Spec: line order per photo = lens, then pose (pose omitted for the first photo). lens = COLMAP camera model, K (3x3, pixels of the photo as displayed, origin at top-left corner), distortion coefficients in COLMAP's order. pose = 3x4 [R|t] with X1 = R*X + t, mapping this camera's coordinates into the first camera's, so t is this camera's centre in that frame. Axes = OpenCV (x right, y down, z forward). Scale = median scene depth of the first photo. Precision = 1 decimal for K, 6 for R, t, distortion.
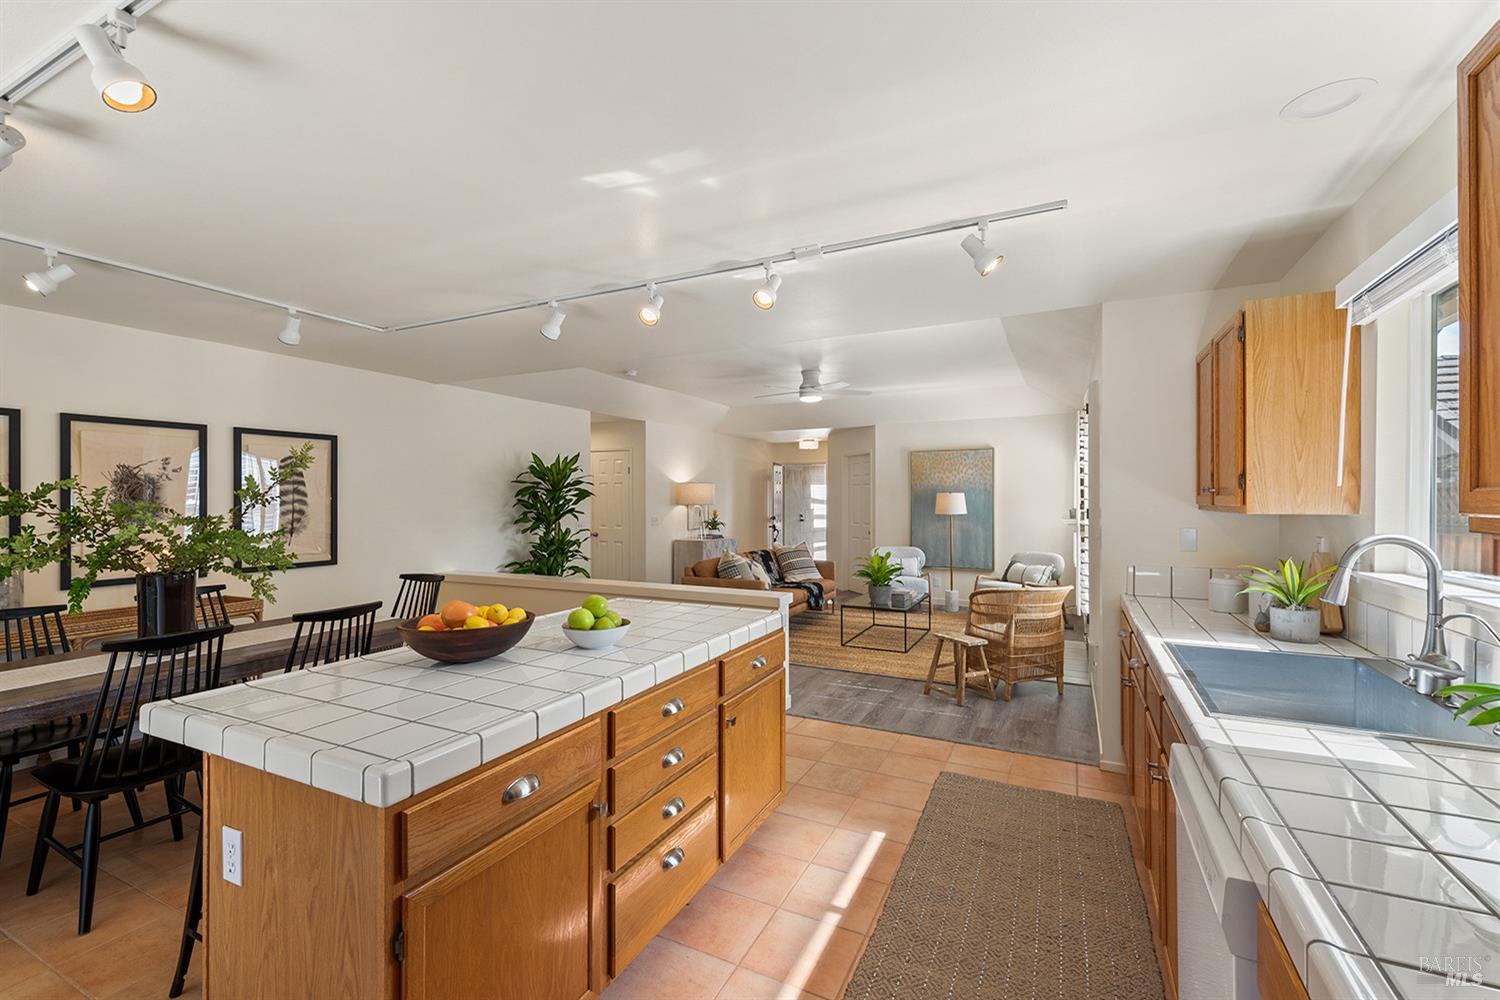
lens RADIAL K [[650.8, 0, 748.1], [0, 650.8, 499.1], [0, 0, 1]] dist [0.014200, -0.000783]
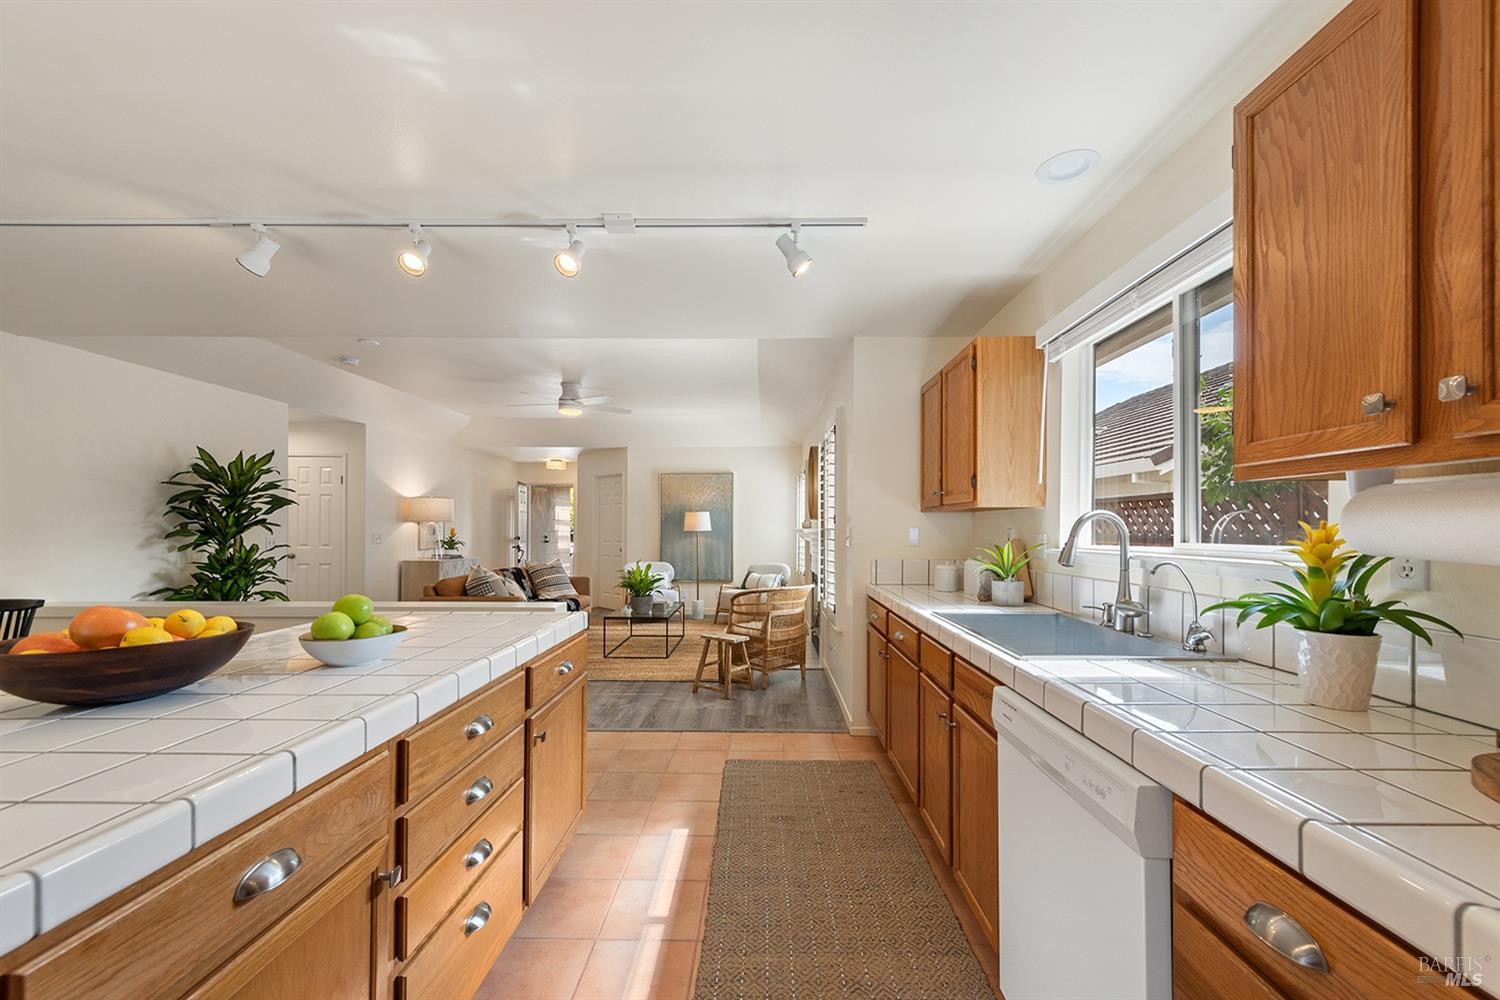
lens RADIAL K [[607.1, 0, 782.9], [0, 607.1, 517.5], [0, 0, 1]] dist [0.015973, -0.003508]
pose [[0.898748, 0.005168, 0.438434, -0.075927], [-0.002890, 0.999979, -0.005863, 0.046606], [-0.438455, 0.004003, 0.898744, 0.115060]]
